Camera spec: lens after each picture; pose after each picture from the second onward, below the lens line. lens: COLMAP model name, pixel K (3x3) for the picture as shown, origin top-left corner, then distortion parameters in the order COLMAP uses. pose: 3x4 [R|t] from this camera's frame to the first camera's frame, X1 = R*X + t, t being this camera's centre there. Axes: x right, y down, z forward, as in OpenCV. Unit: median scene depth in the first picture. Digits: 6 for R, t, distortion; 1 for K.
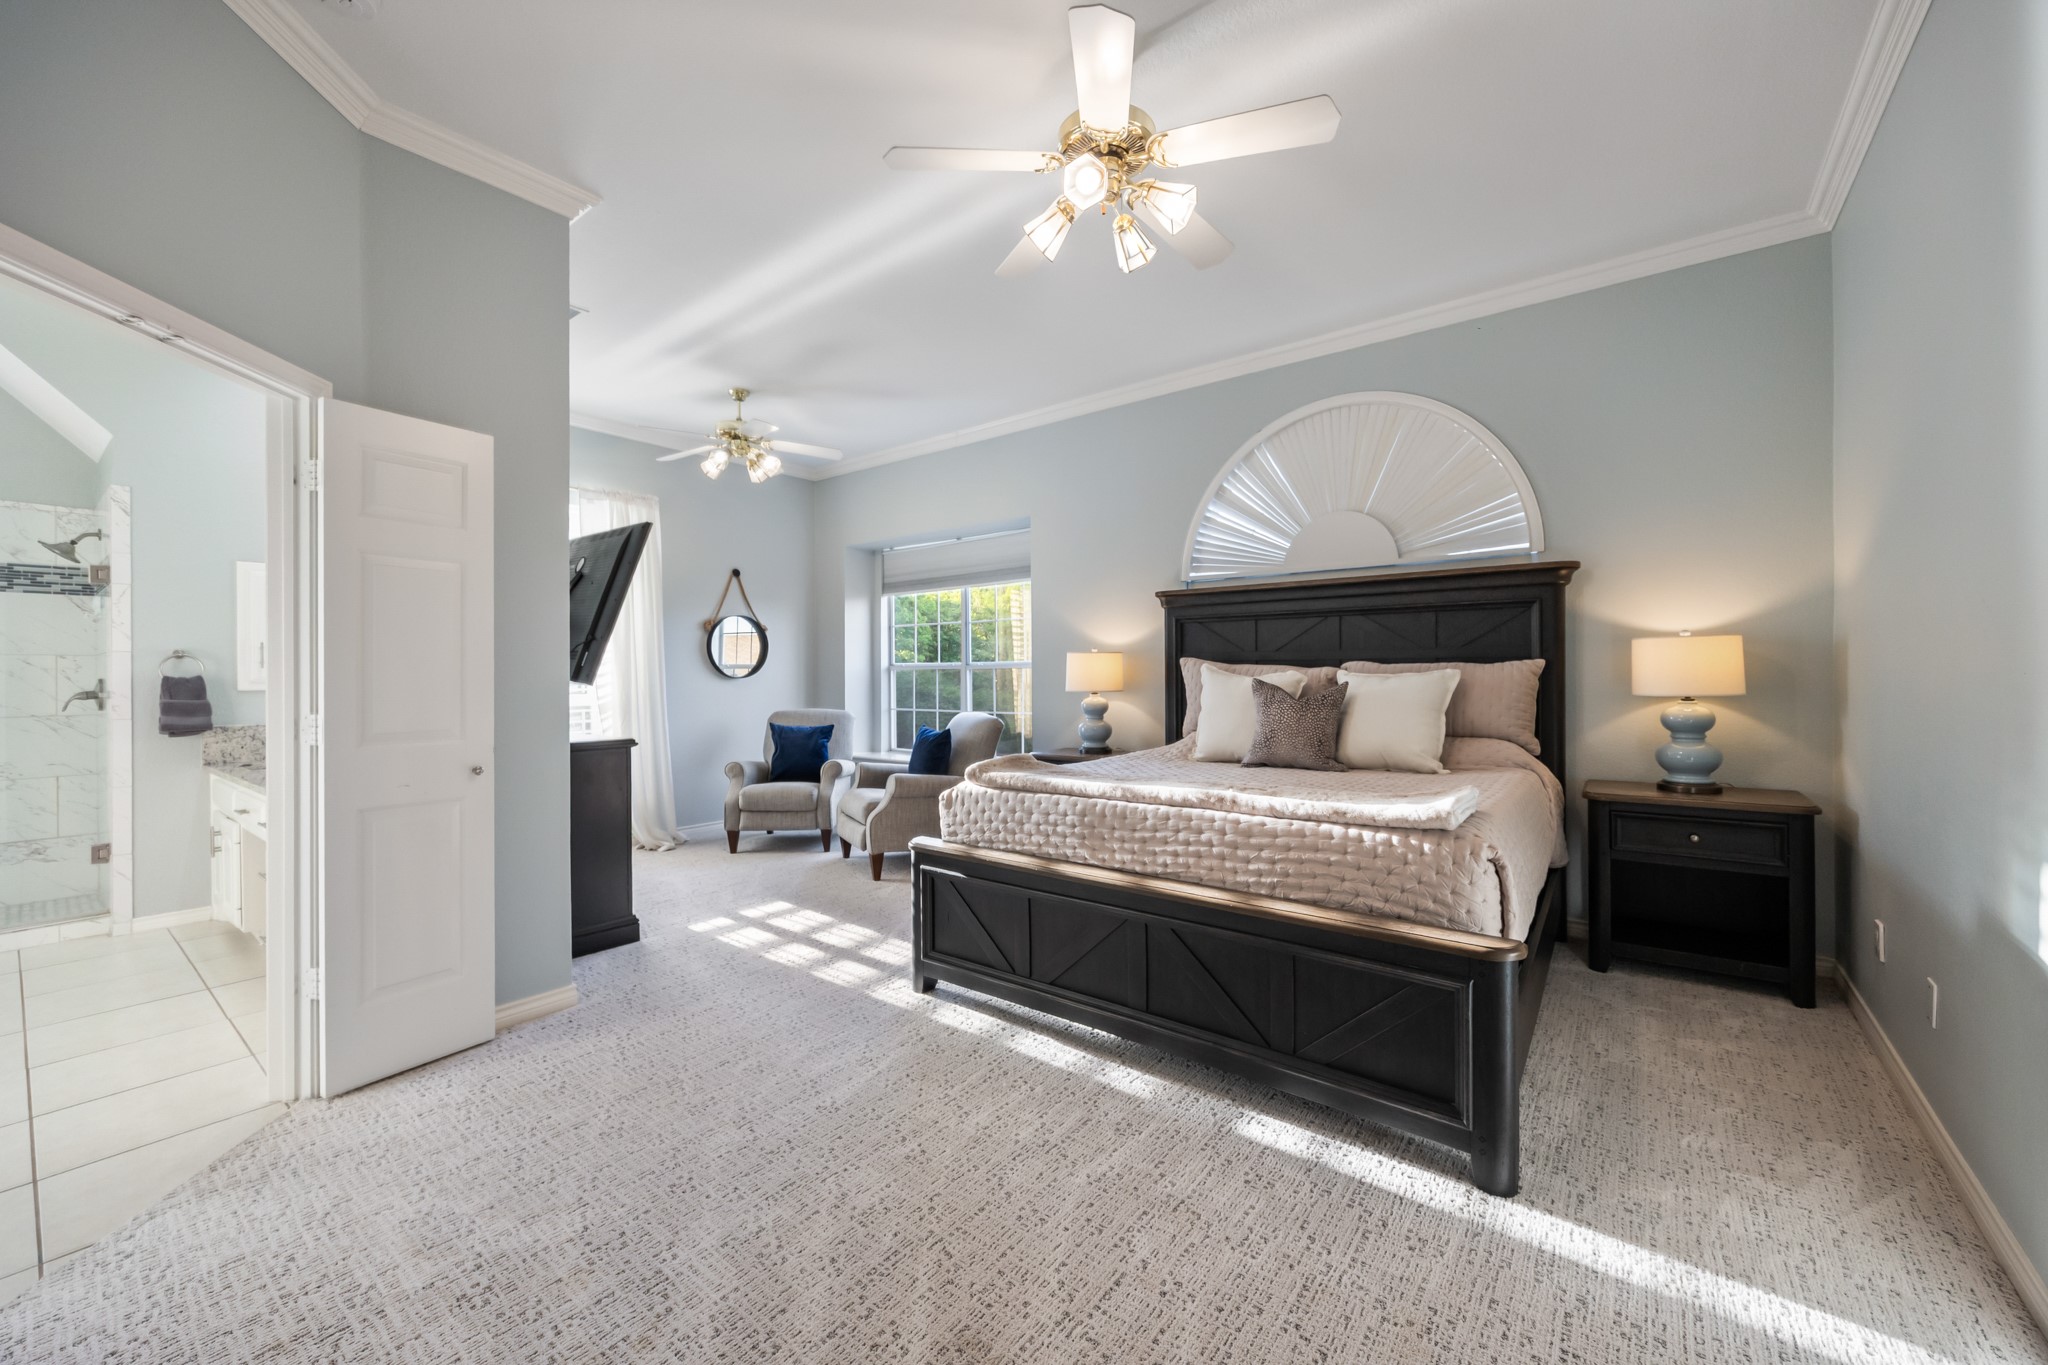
lens RADIAL K [[797.0, 0, 1018.8], [0, 797.0, 674.6], [0, 0, 1]] dist [0.008765, -0.000984]
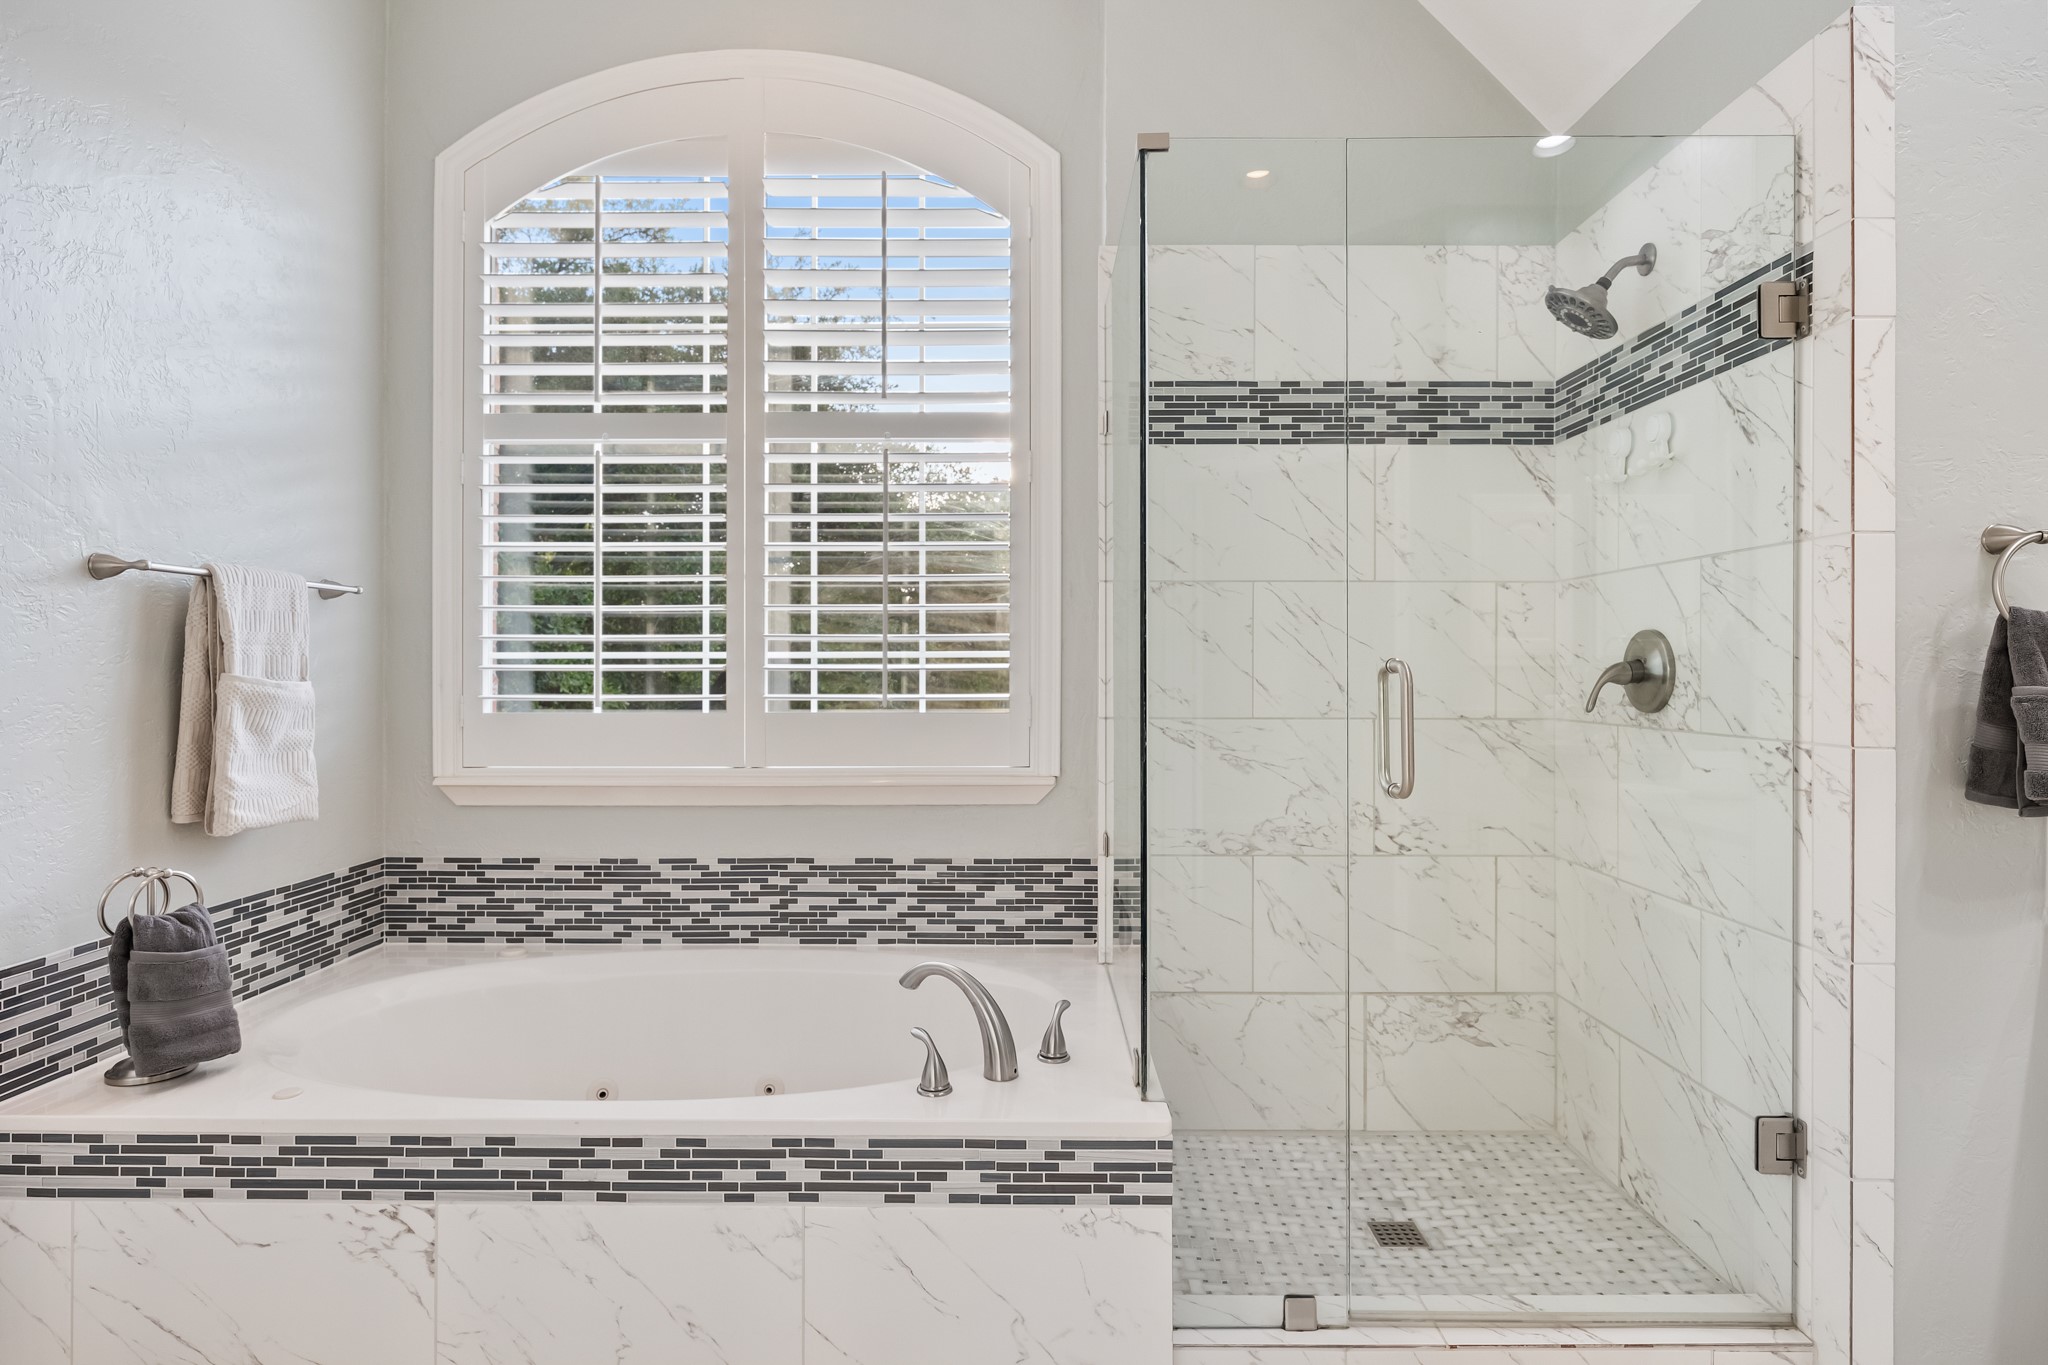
lens RADIAL K [[1103.3, 0, 1015.5], [0, 1103.3, 662.6], [0, 0, 1]] dist [-0.003401, 0.001060]
pose [[0.602804, 0.005318, -0.797872, -0.894901], [-0.005626, 0.999981, 0.002415, 0.020848], [0.797870, 0.003033, 0.602822, 0.434704]]
